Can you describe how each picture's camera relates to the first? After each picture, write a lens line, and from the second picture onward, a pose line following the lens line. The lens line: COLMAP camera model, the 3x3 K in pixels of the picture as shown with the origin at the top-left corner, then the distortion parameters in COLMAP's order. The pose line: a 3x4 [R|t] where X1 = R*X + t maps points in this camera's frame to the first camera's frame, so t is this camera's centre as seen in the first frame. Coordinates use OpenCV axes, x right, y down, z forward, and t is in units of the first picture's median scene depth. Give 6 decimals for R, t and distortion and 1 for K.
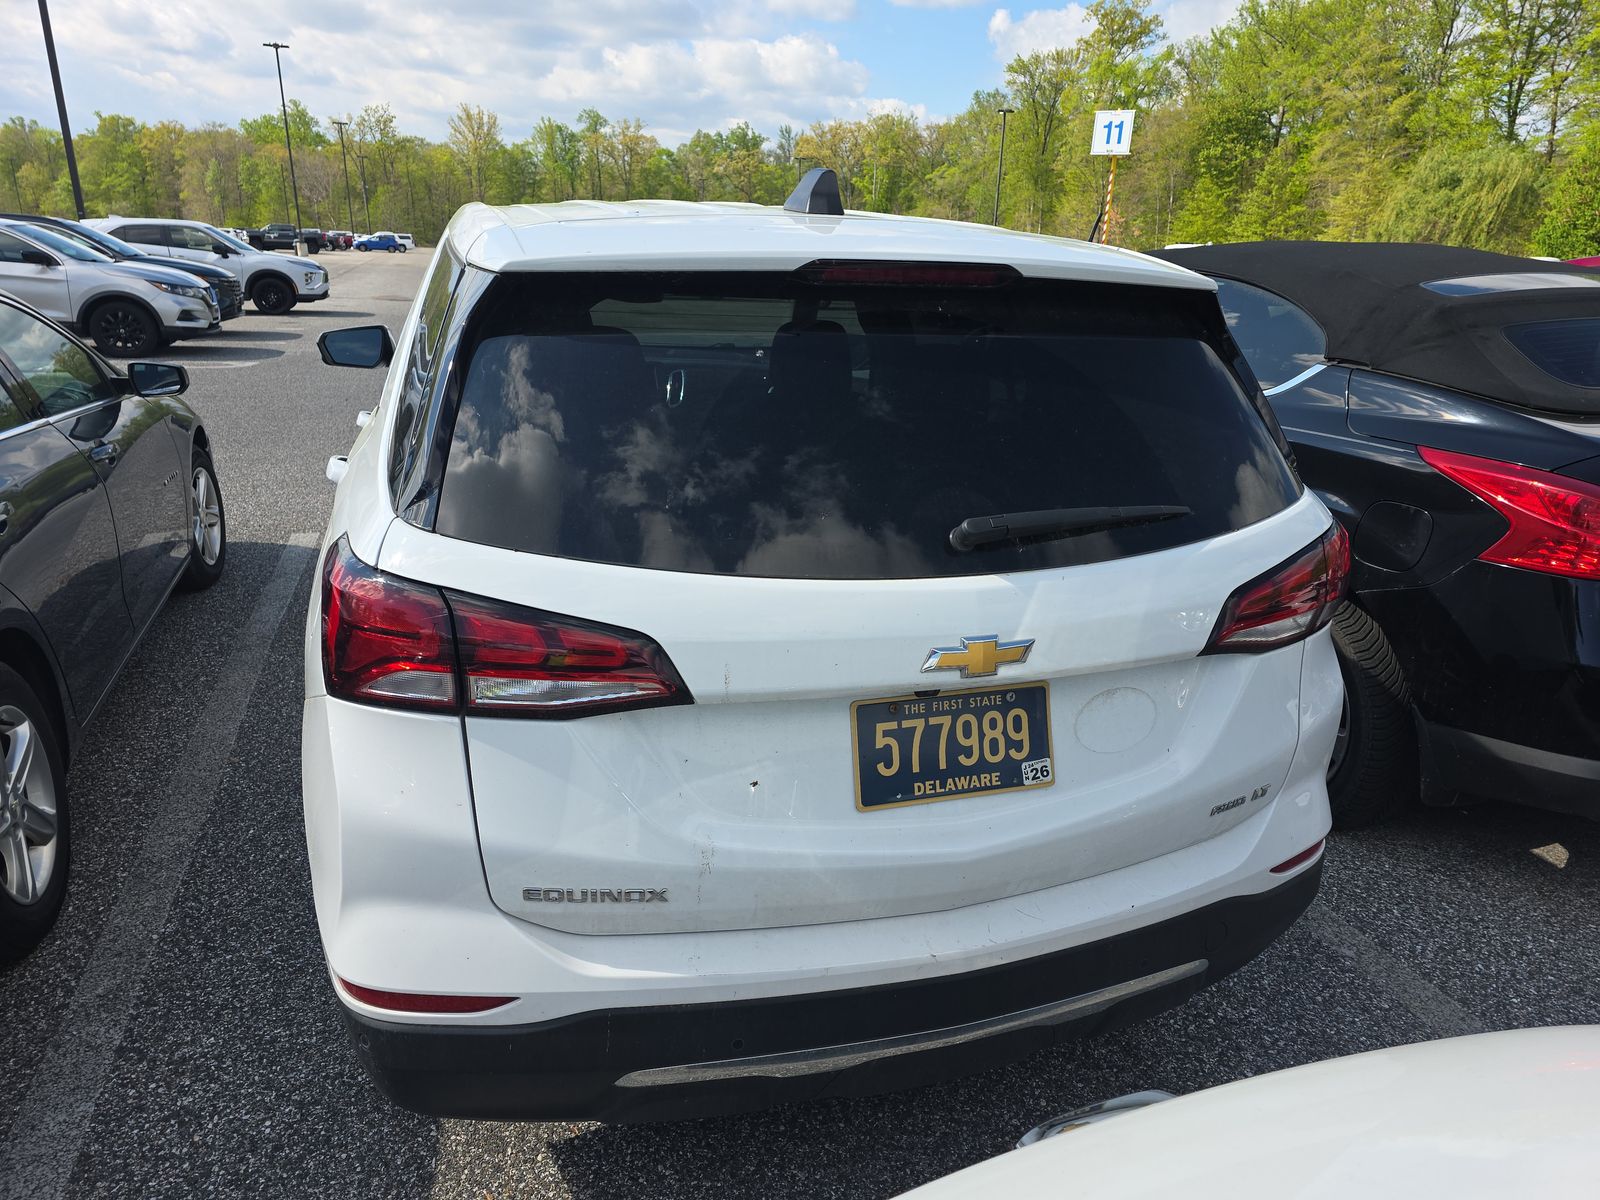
lens RADIAL K [[1082.7, 0, 791.0], [0, 1082.7, 593.6], [0, 0, 1]] dist [0.046964, -0.035467]
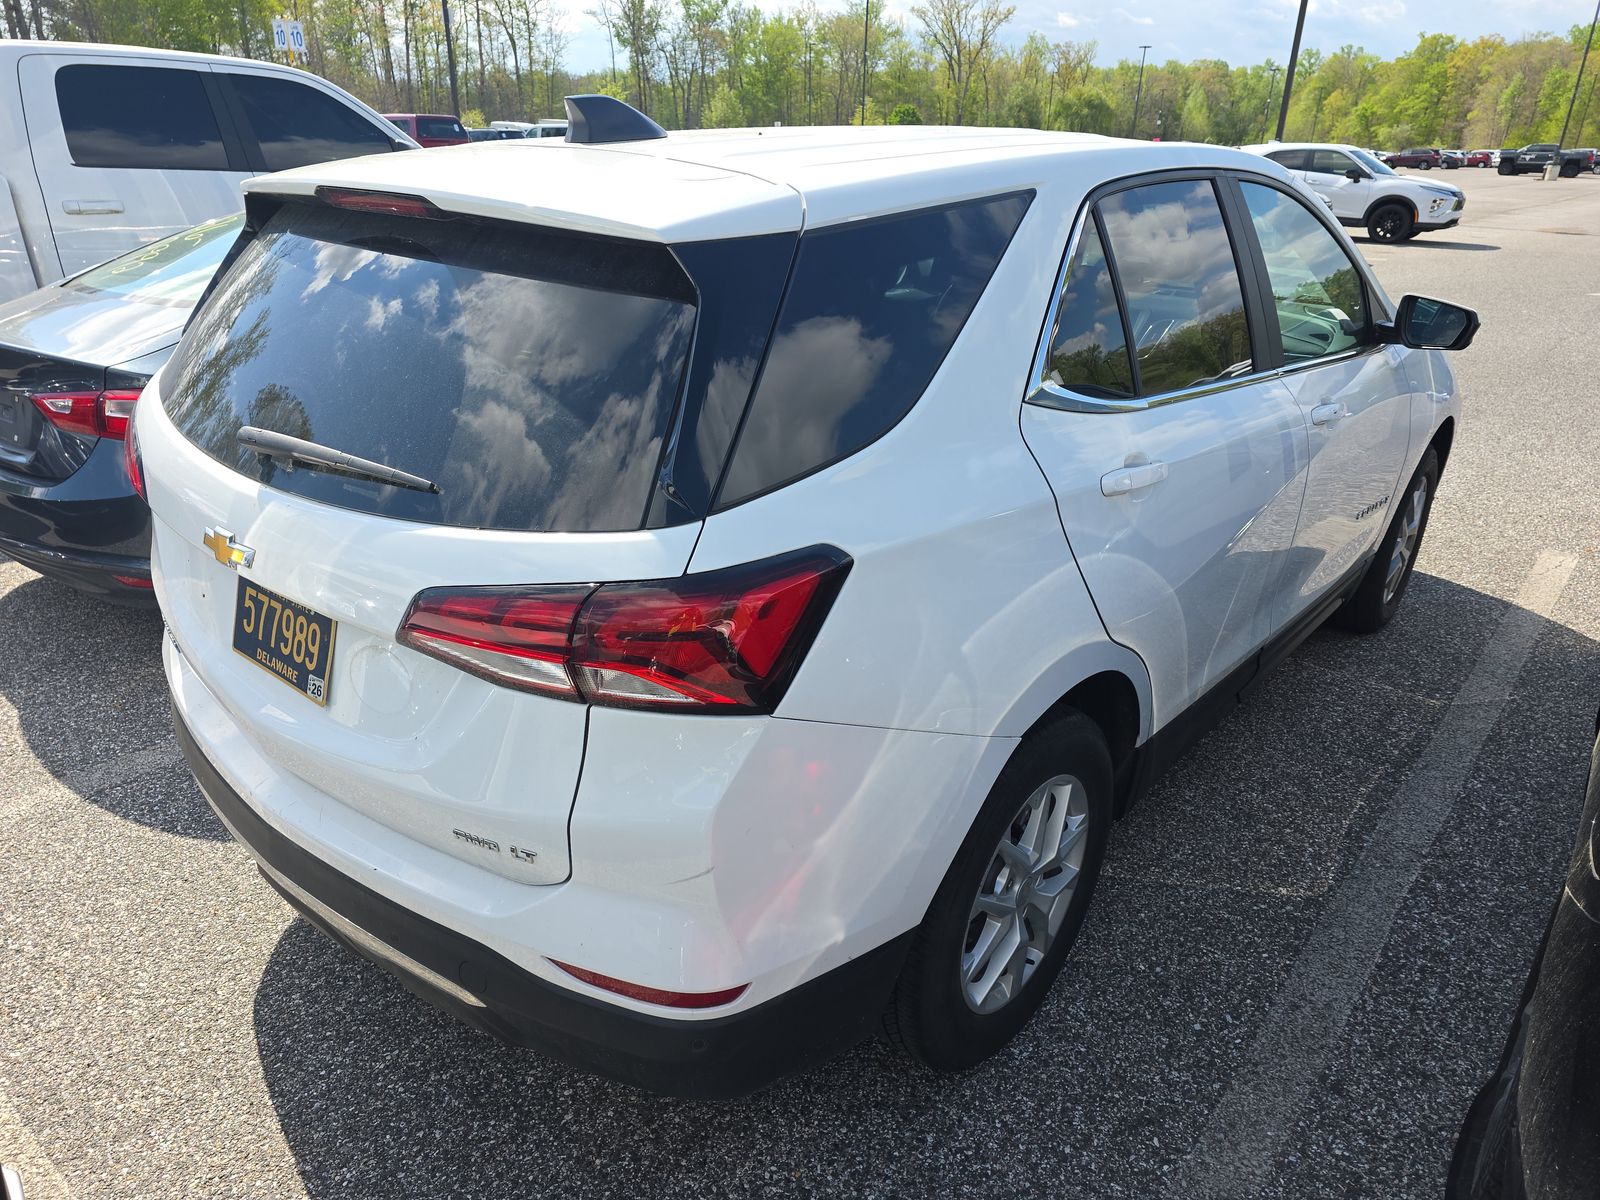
lens RADIAL K [[1082.7, 0, 791.0], [0, 1082.7, 593.6], [0, 0, 1]] dist [0.046964, -0.035467]
pose [[0.520693, 0.308567, -0.796031, 0.985423], [-0.258488, 0.945616, 0.197471, -0.194015], [0.813672, 0.102943, 0.572136, 0.579373]]
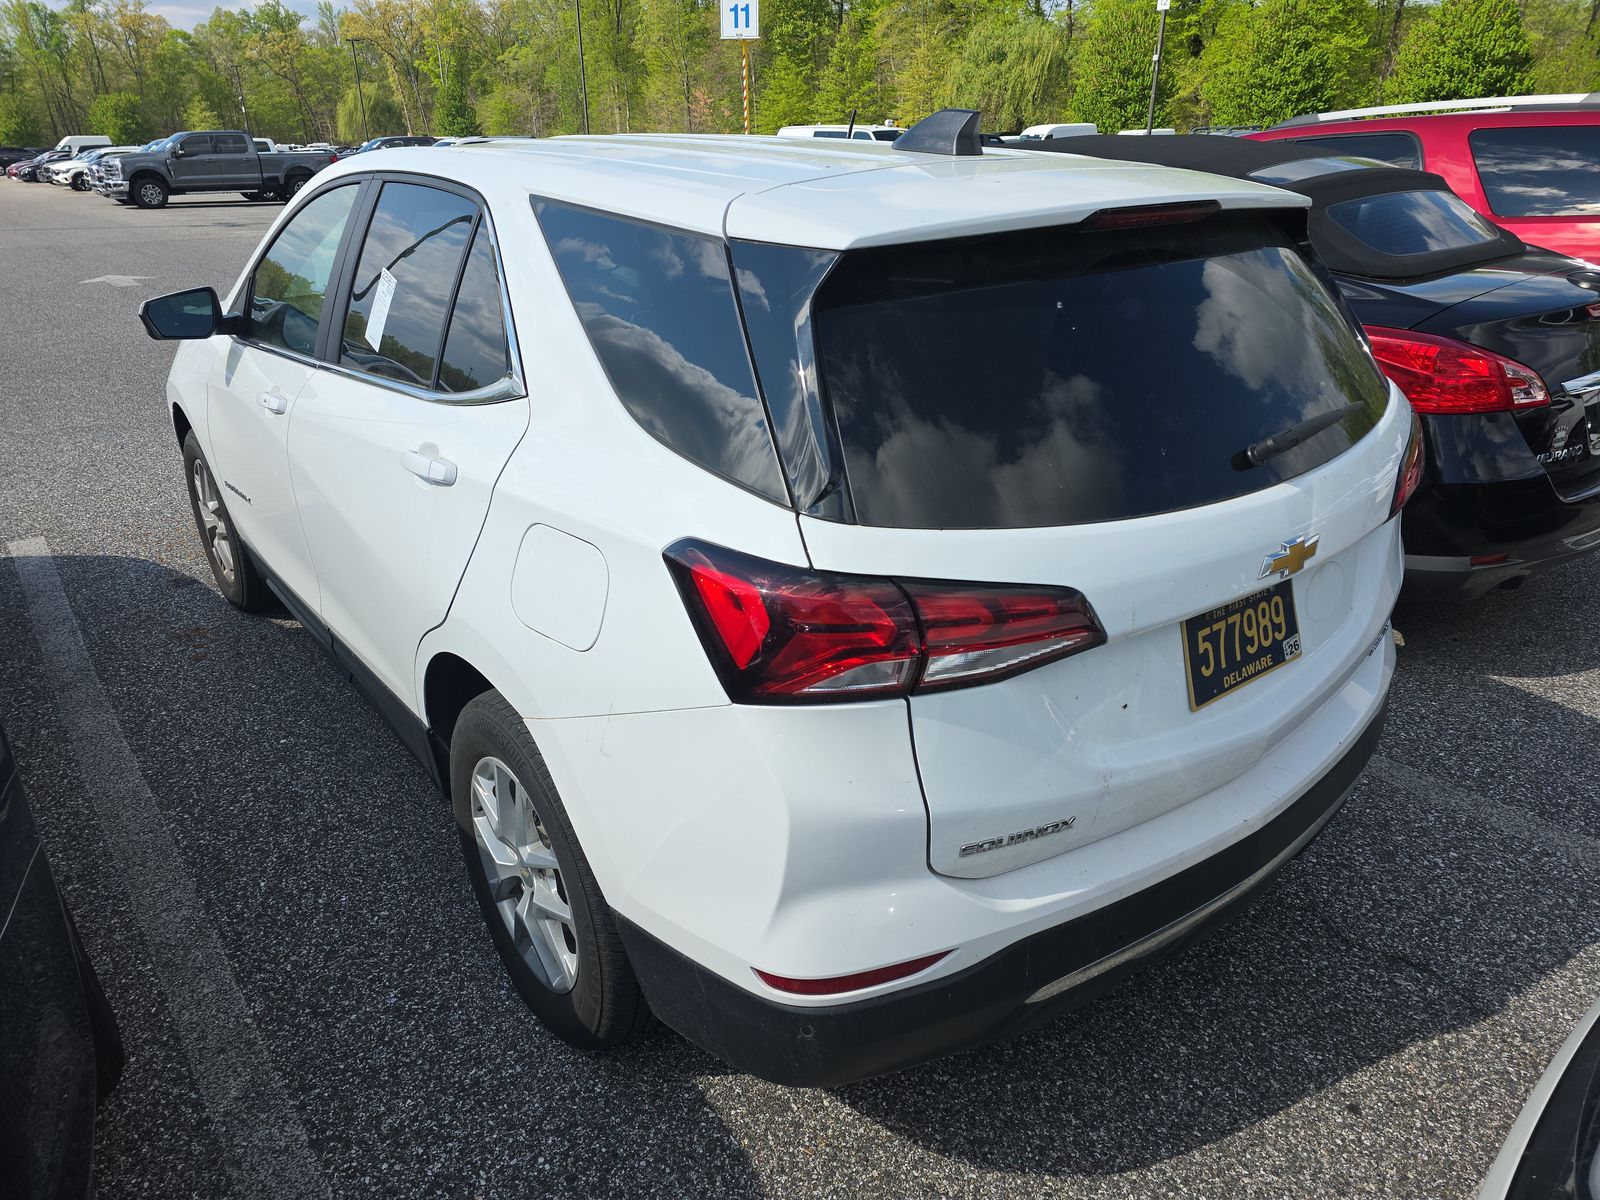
lens RADIAL K [[1090.0, 0, 796.5], [0, 1090.0, 577.8], [0, 0, 1]] dist [0.039976, -0.025556]
pose [[0.938060, -0.168362, 0.302816, -0.465380], [0.144632, 0.984488, 0.099322, -0.077149], [-0.314841, -0.049373, 0.947860, 0.047624]]
